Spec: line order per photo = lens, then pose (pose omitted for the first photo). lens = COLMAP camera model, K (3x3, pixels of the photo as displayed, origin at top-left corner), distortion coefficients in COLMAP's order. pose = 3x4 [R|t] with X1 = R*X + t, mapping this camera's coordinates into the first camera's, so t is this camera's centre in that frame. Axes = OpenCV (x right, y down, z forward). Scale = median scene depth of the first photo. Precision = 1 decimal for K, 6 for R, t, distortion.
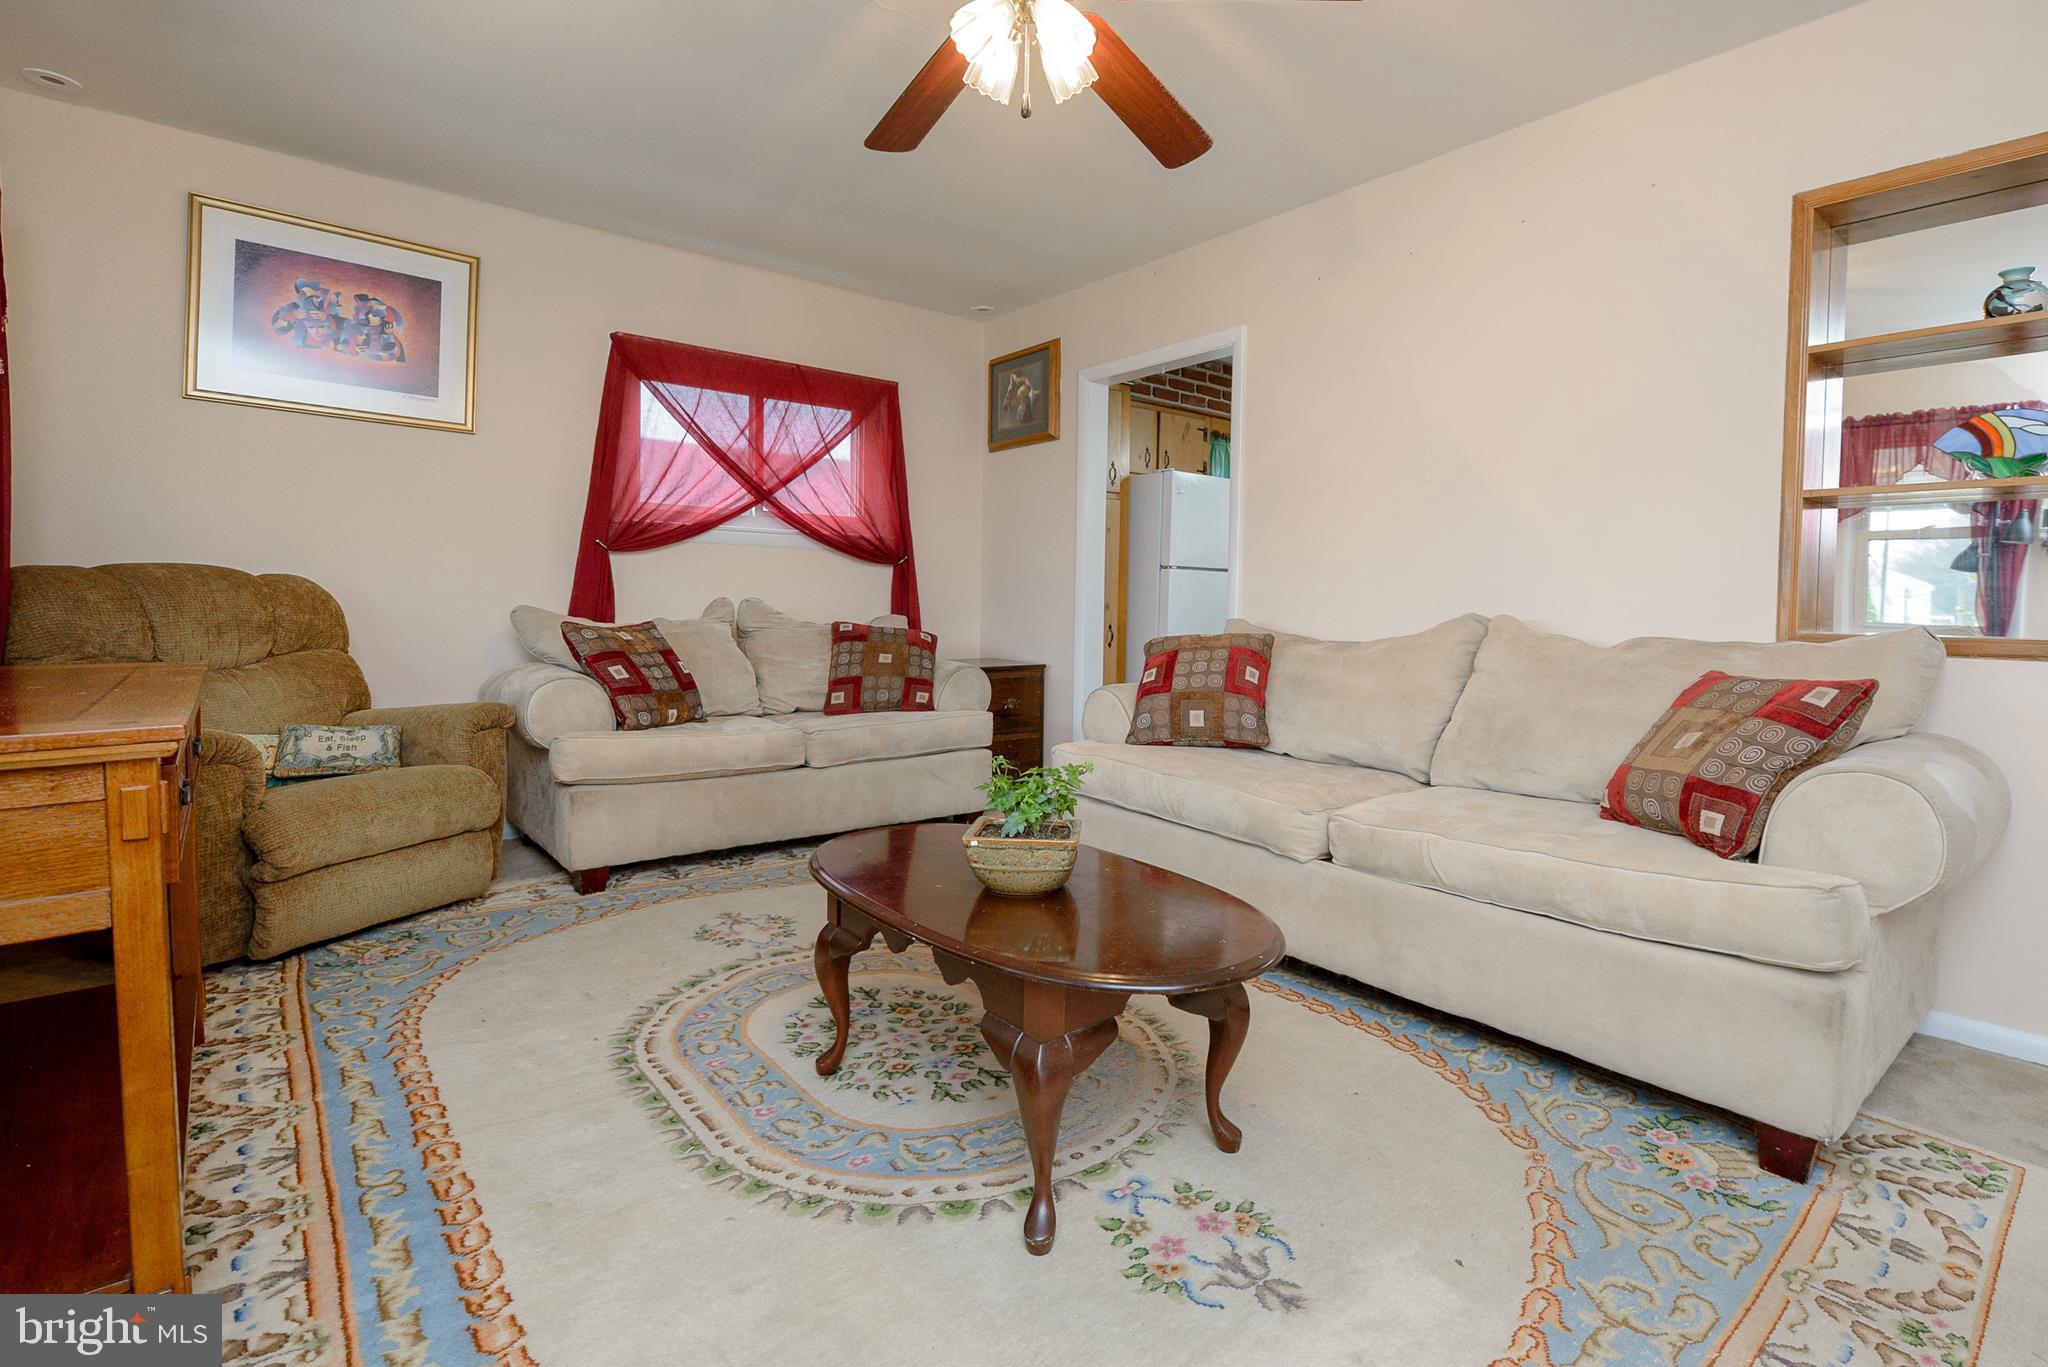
lens RADIAL K [[966.2, 0, 1106.8], [0, 966.2, 623.0], [0, 0, 1]] dist [-0.003623, -0.005295]
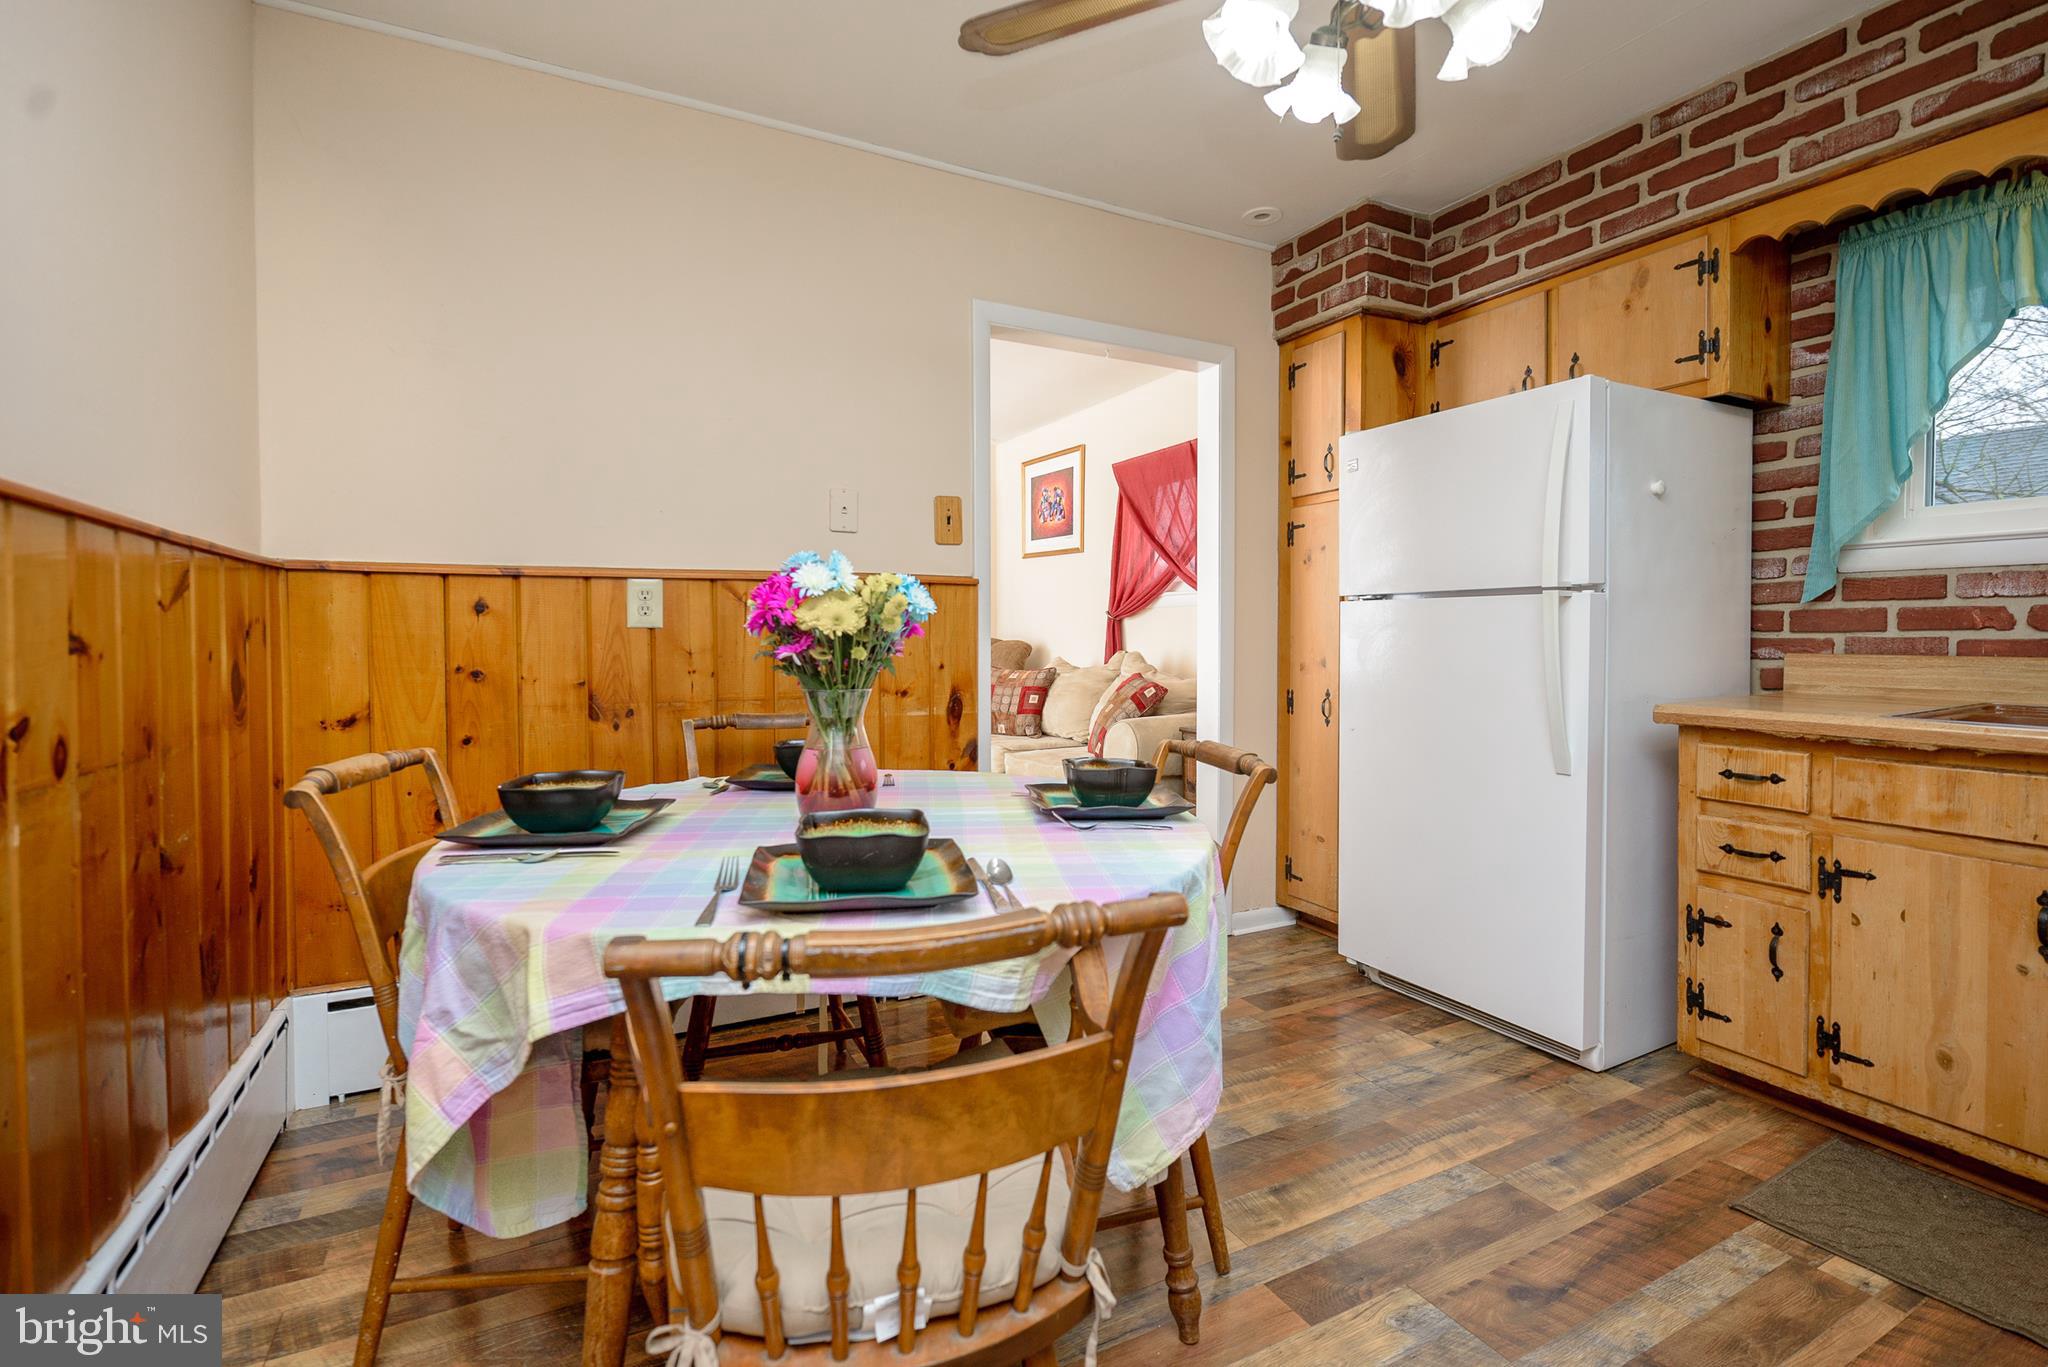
lens RADIAL K [[935.2, 0, 1027.4], [0, 935.2, 663.1], [0, 0, 1]] dist [-0.002090, -0.003853]
pose [[-0.248202, 0.013706, -0.968611, 1.272693], [-0.026227, 0.999438, 0.020863, -0.052057], [0.968353, 0.030582, -0.247703, 1.816558]]
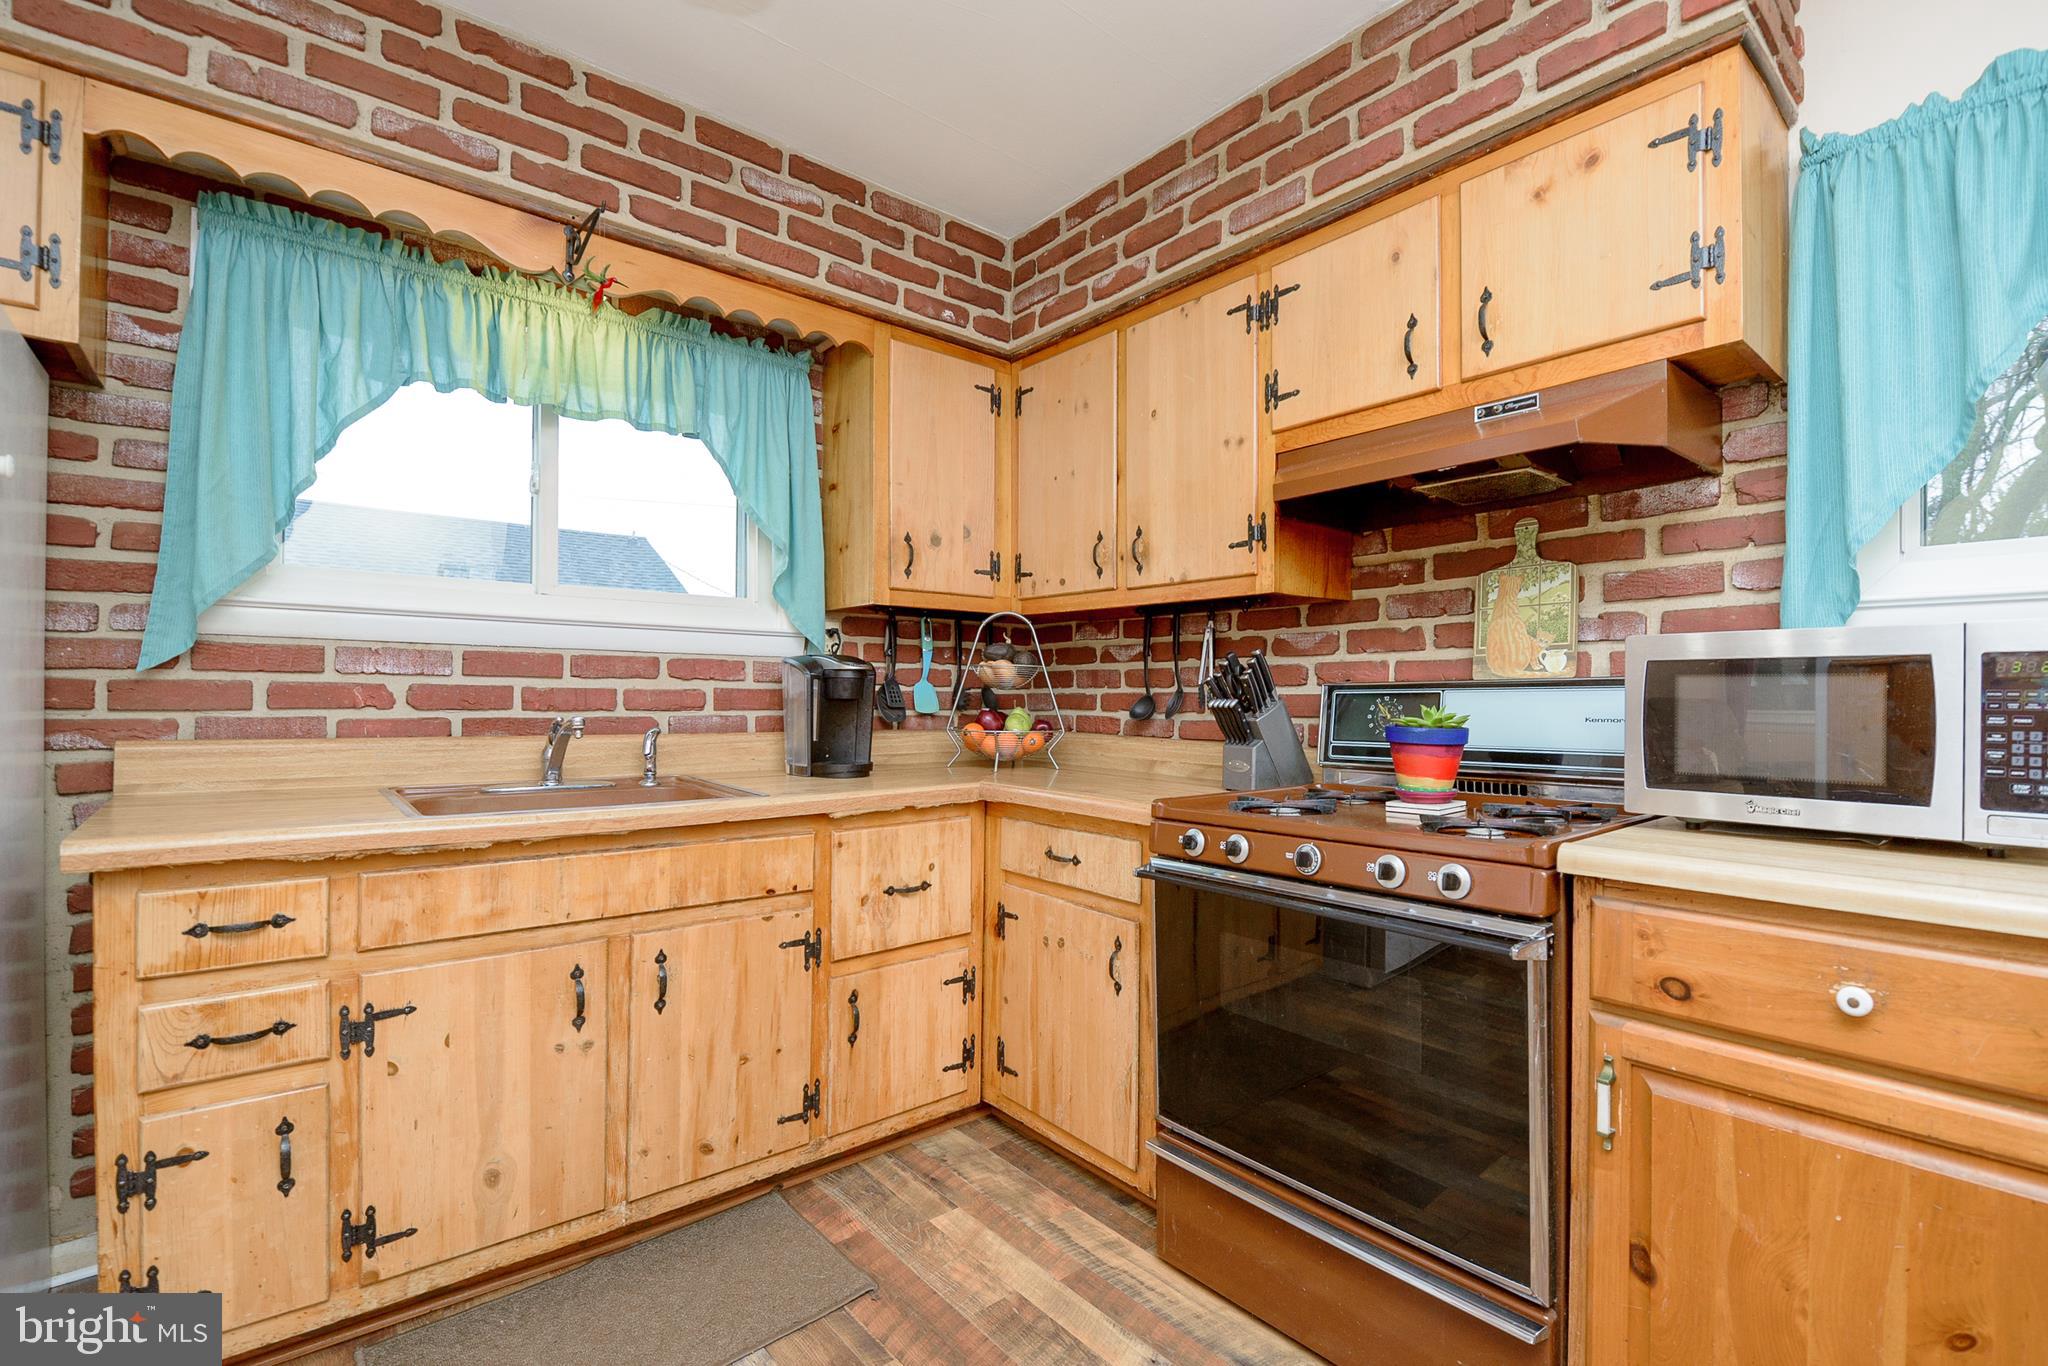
lens RADIAL K [[912.9, 0, 1101.4], [0, 912.9, 700.8], [0, 0, 1]] dist [-0.006857, -0.004095]
pose [[0.999975, -0.004480, 0.005537, 0.867904], [0.004611, 0.999708, -0.023720, -0.072503], [-0.005429, 0.023745, 0.999703, 1.682883]]
